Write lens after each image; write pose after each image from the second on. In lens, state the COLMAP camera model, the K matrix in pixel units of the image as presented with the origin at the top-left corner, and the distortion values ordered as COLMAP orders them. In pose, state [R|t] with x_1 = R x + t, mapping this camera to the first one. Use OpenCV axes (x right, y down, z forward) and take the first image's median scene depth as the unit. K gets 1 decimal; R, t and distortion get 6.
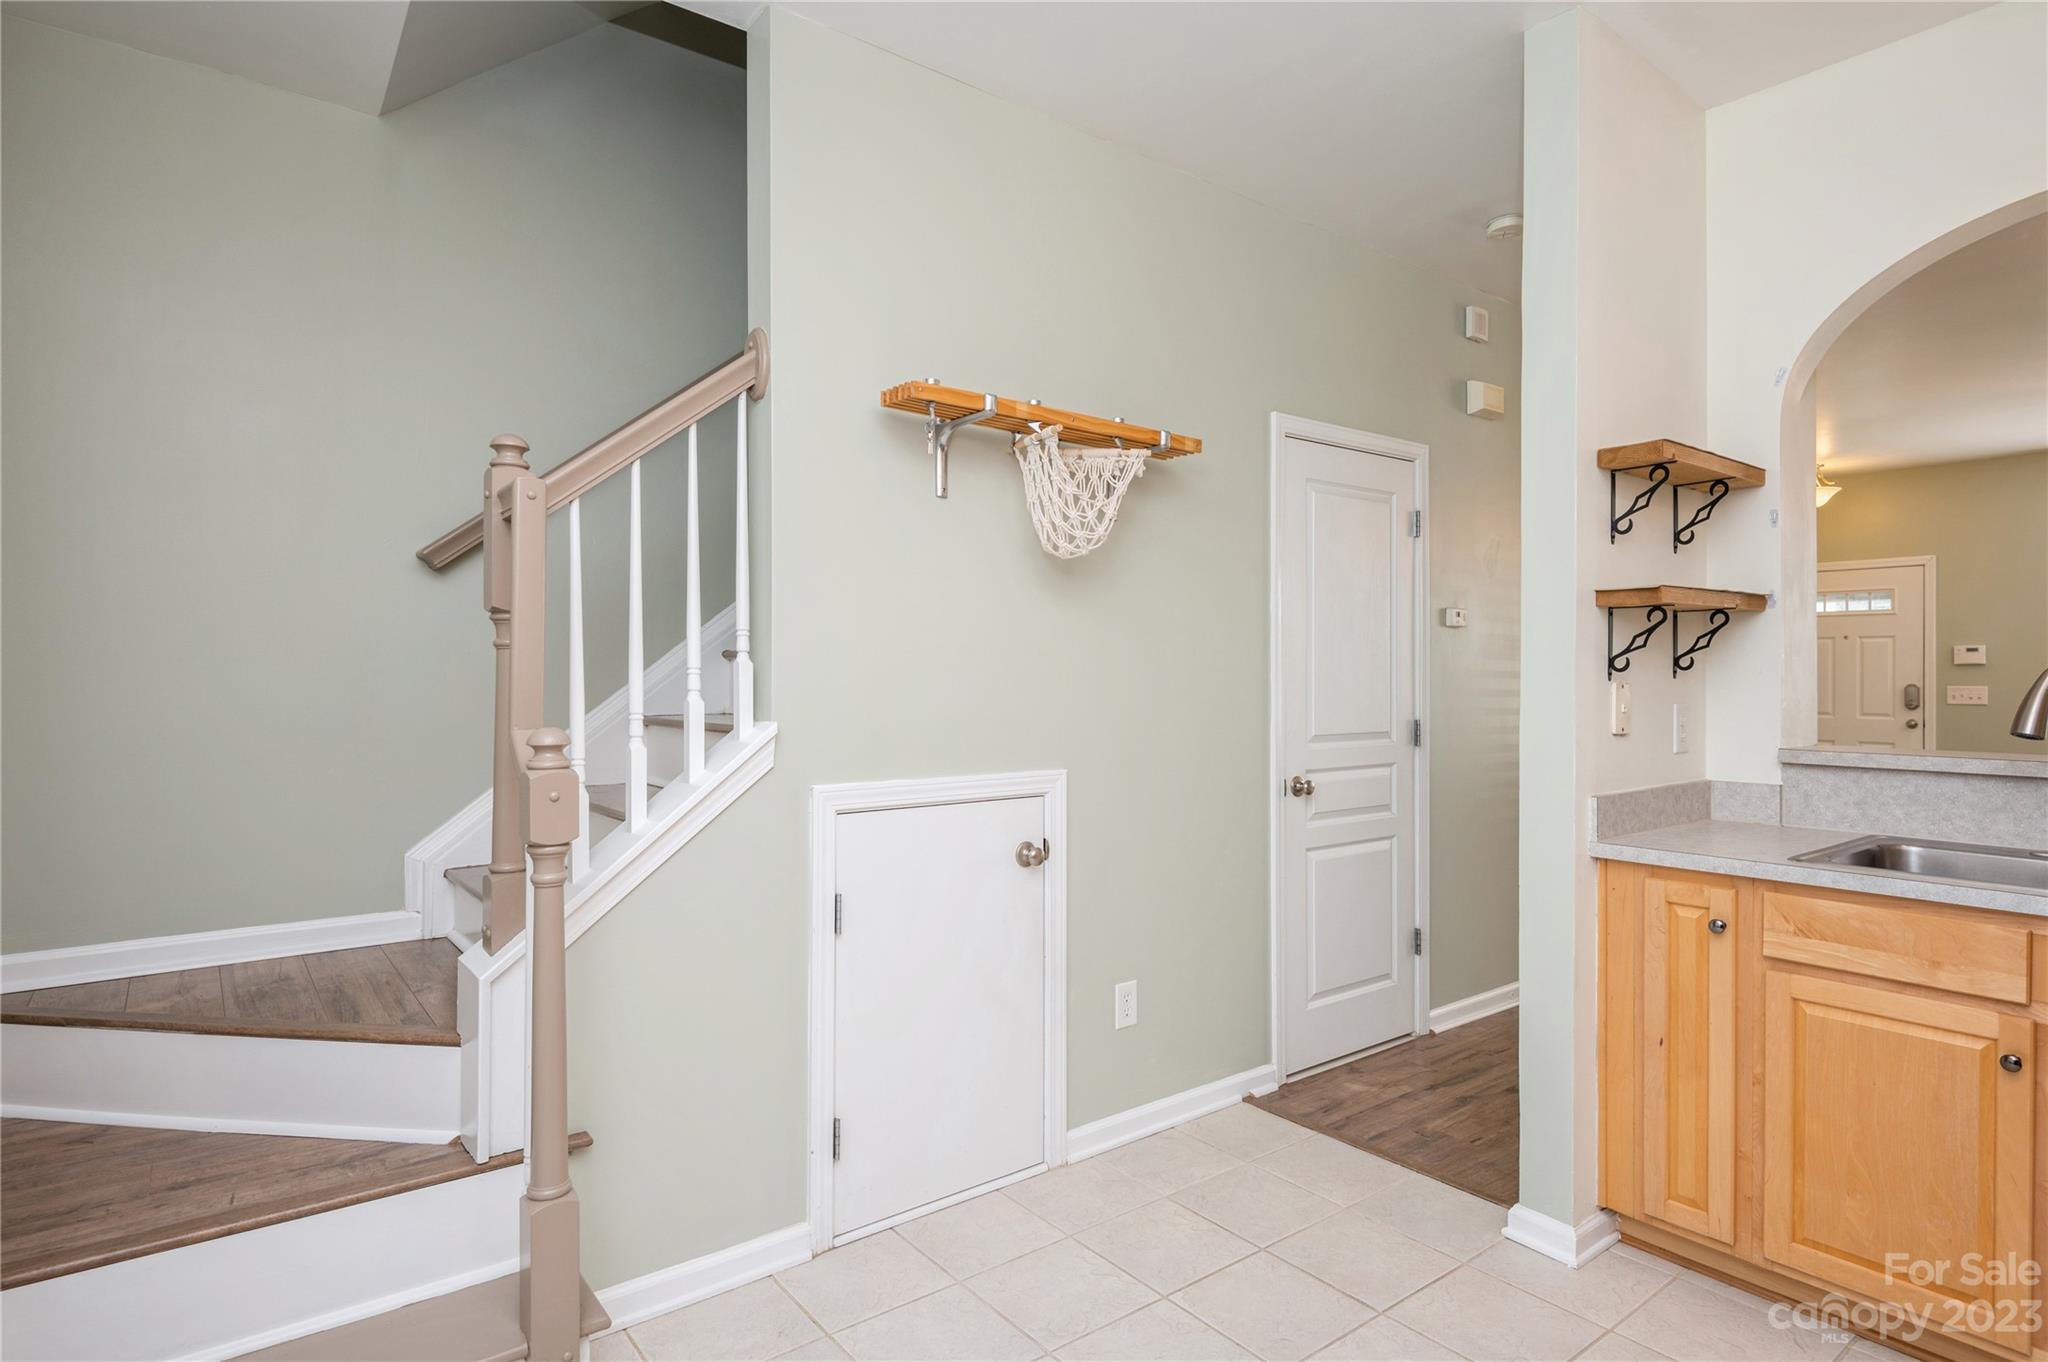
lens RADIAL K [[1063.6, 0, 1028.7], [0, 1063.6, 668.9], [0, 0, 1]] dist [0.032599, -0.015035]
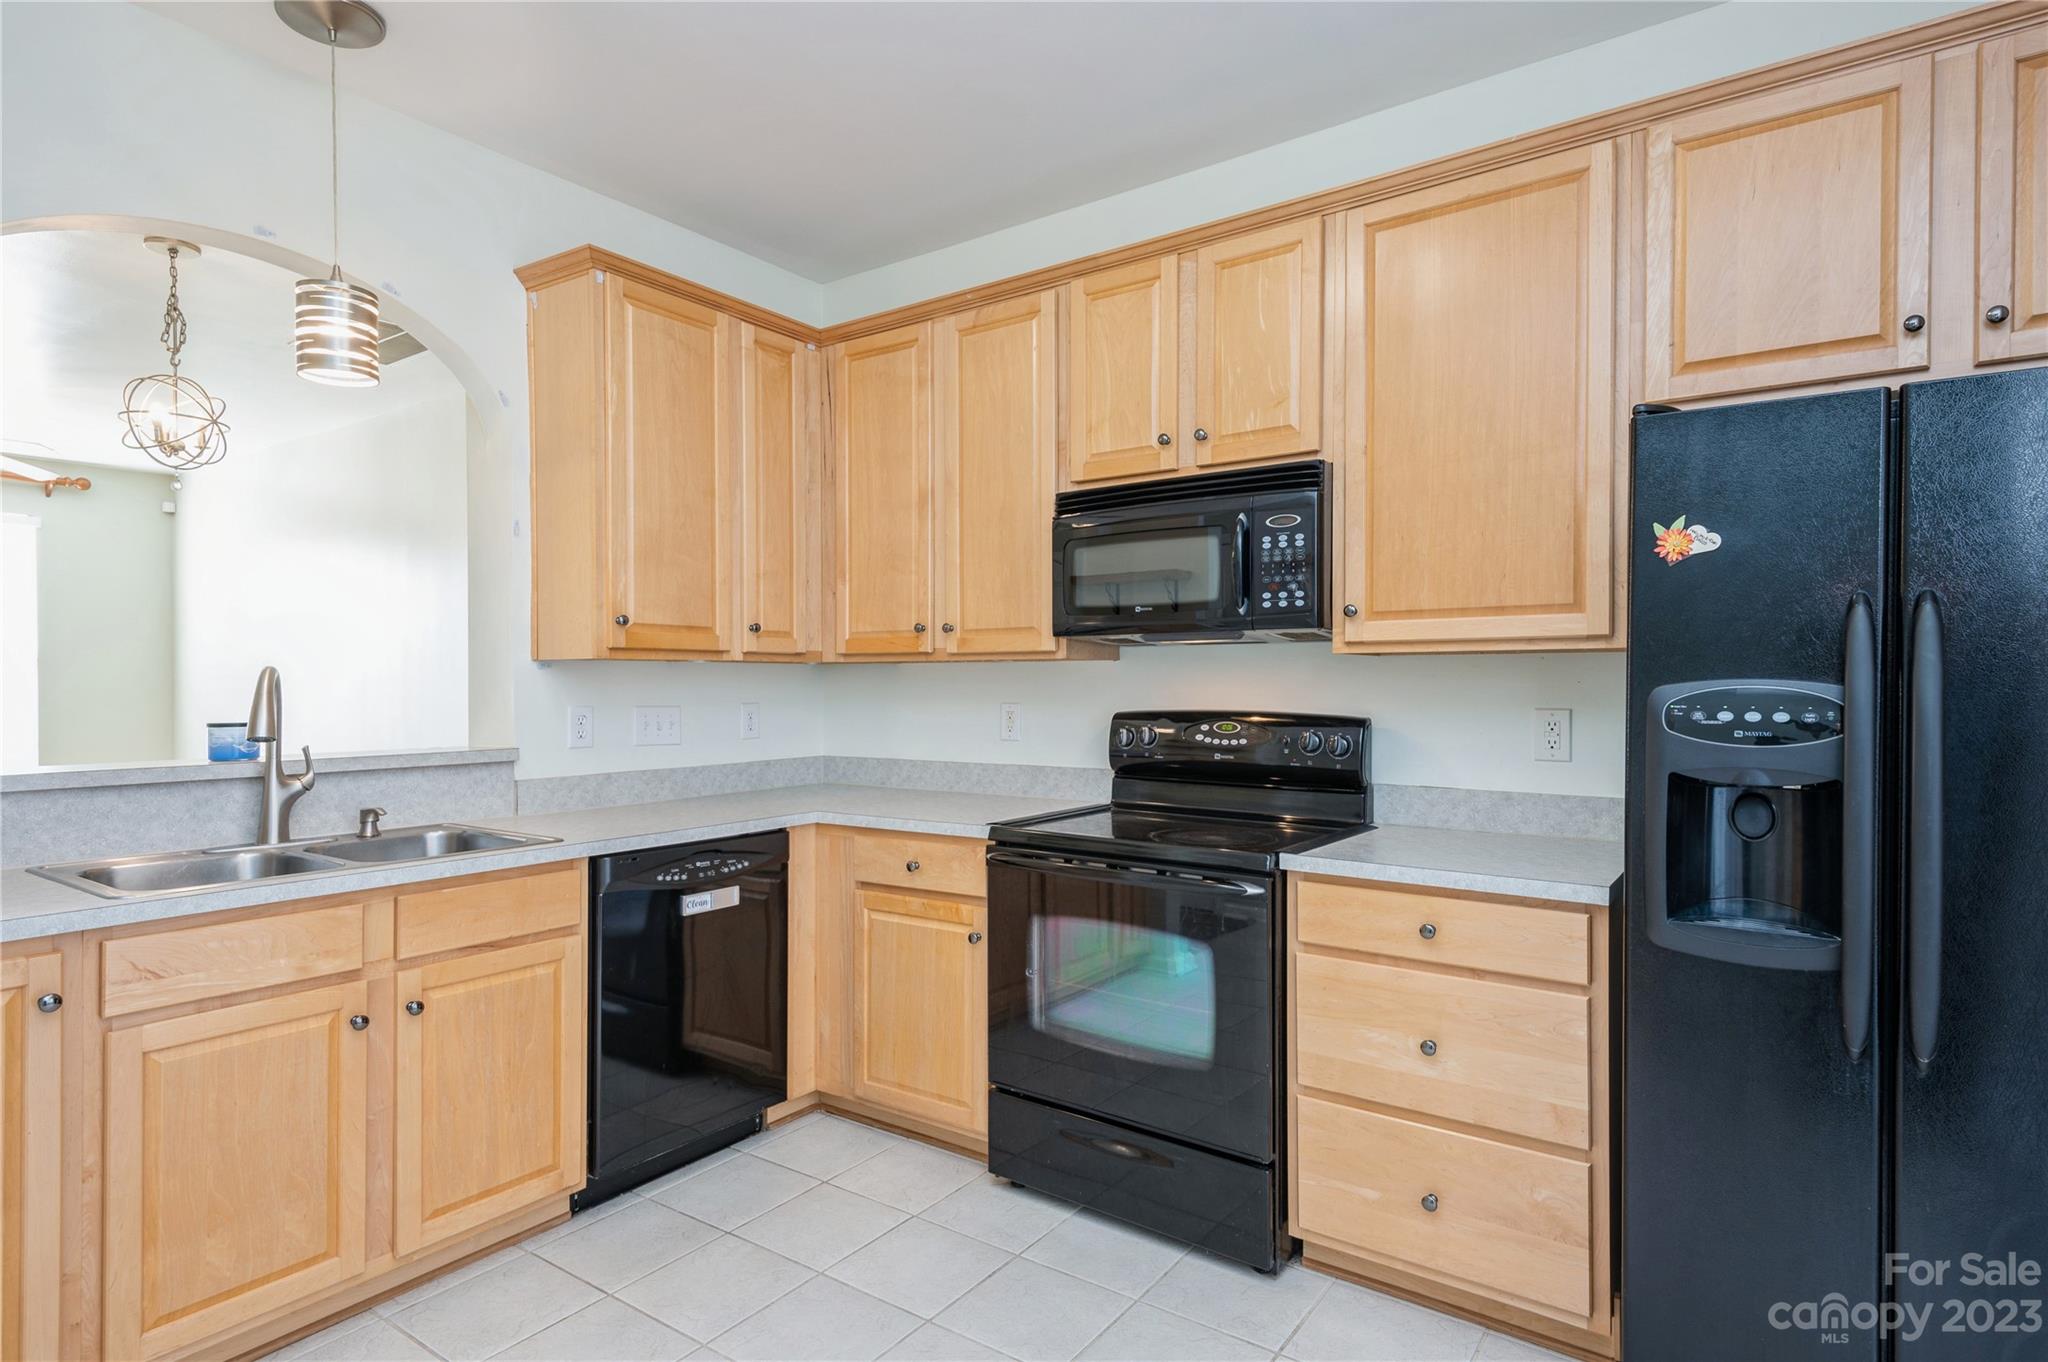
lens RADIAL K [[1063.6, 0, 1017.6], [0, 1063.6, 687.4], [0, 0, 1]] dist [0.032599, -0.015035]
pose [[-0.298675, -0.005385, 0.954340, -0.220124], [-0.003383, 0.999984, 0.004584, 0.001353], [-0.954349, -0.001859, -0.298688, 0.384115]]
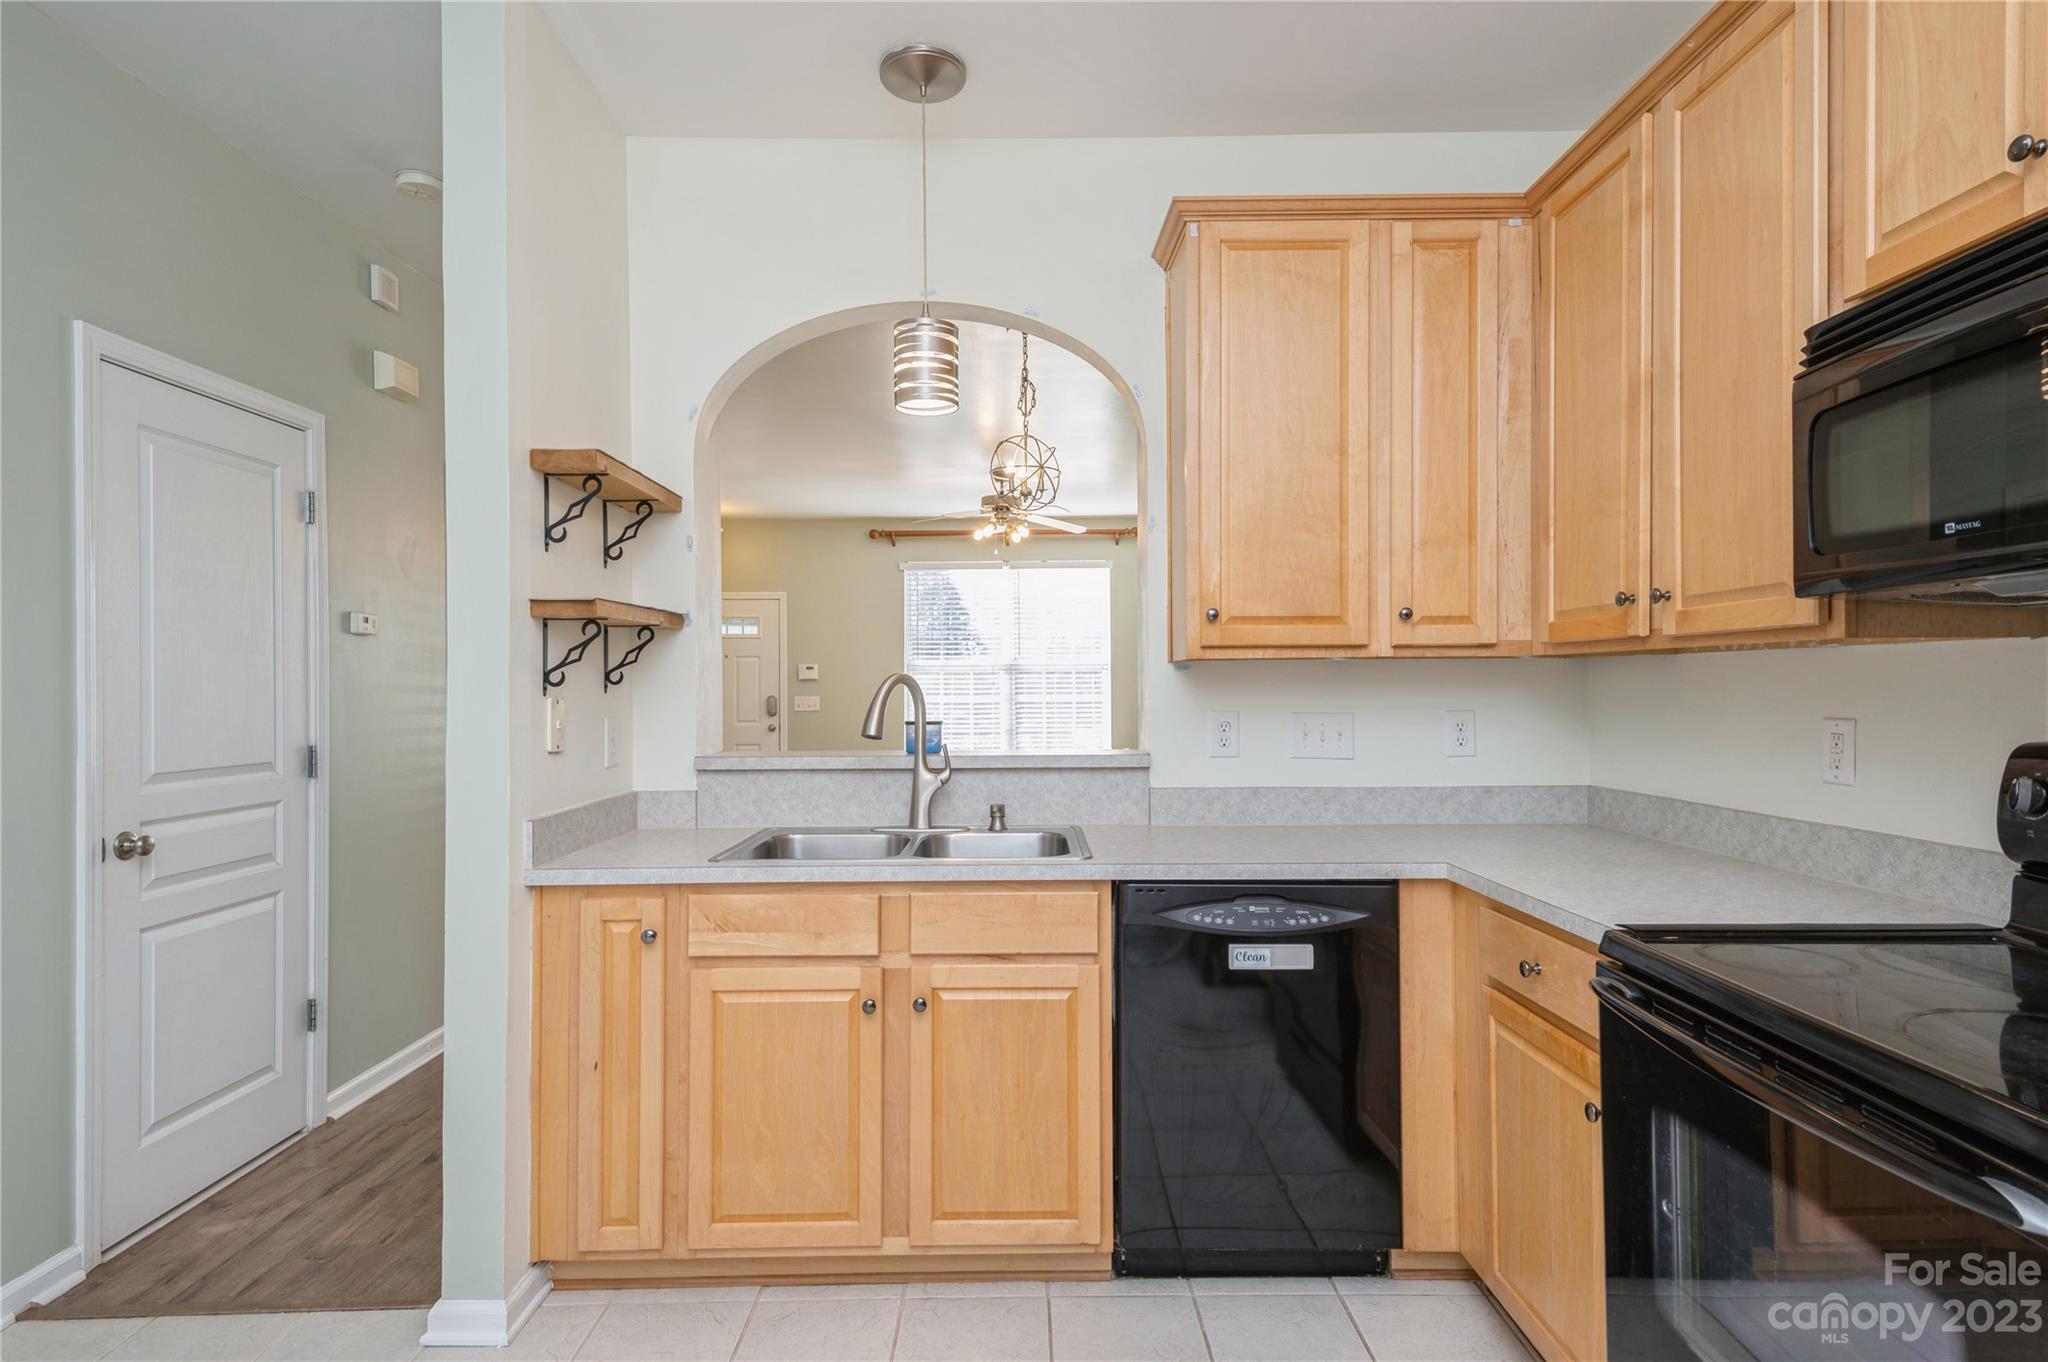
lens RADIAL K [[1063.6, 0, 1033.8], [0, 1063.6, 684.1], [0, 0, 1]] dist [0.032599, -0.015035]
pose [[0.588896, -0.002241, 0.808206, 0.027342], [0.002295, 0.999997, 0.001101, 0.000533], [-0.808205, 0.001206, 0.588899, 0.079392]]
